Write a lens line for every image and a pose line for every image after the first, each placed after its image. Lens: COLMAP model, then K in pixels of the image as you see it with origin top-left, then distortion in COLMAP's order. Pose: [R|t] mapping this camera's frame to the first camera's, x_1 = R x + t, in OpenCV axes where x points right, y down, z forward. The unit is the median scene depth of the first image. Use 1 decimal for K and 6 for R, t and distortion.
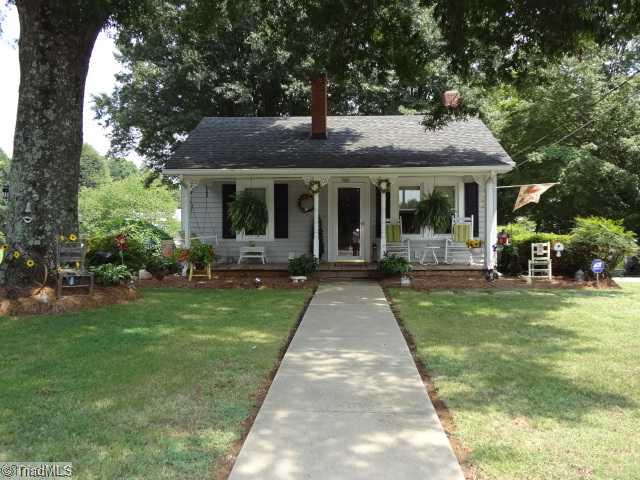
lens RADIAL K [[471.6, 0, 320.0], [0, 471.6, 240.0], [0, 0, 1]] dist [-0.055659, 0.000861]
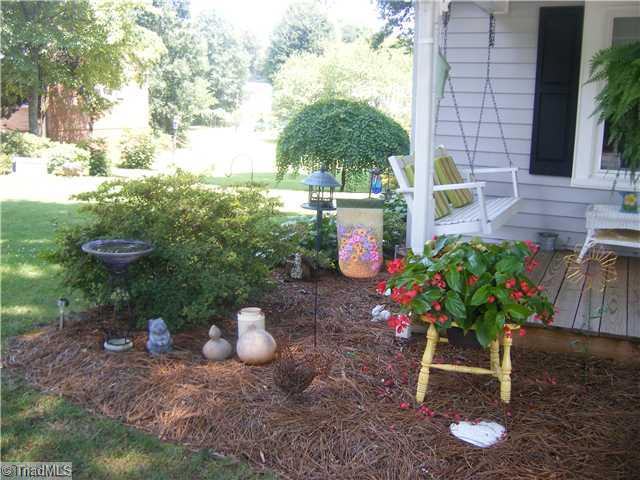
lens RADIAL K [[471.6, 0, 320.0], [0, 471.6, 240.0], [0, 0, 1]] dist [-0.055659, 0.000861]
pose [[0.879782, 0.147585, -0.451887, -0.178152], [-0.026307, 0.964245, 0.263702, -0.040793], [0.474649, -0.220112, 0.852208, 0.621505]]
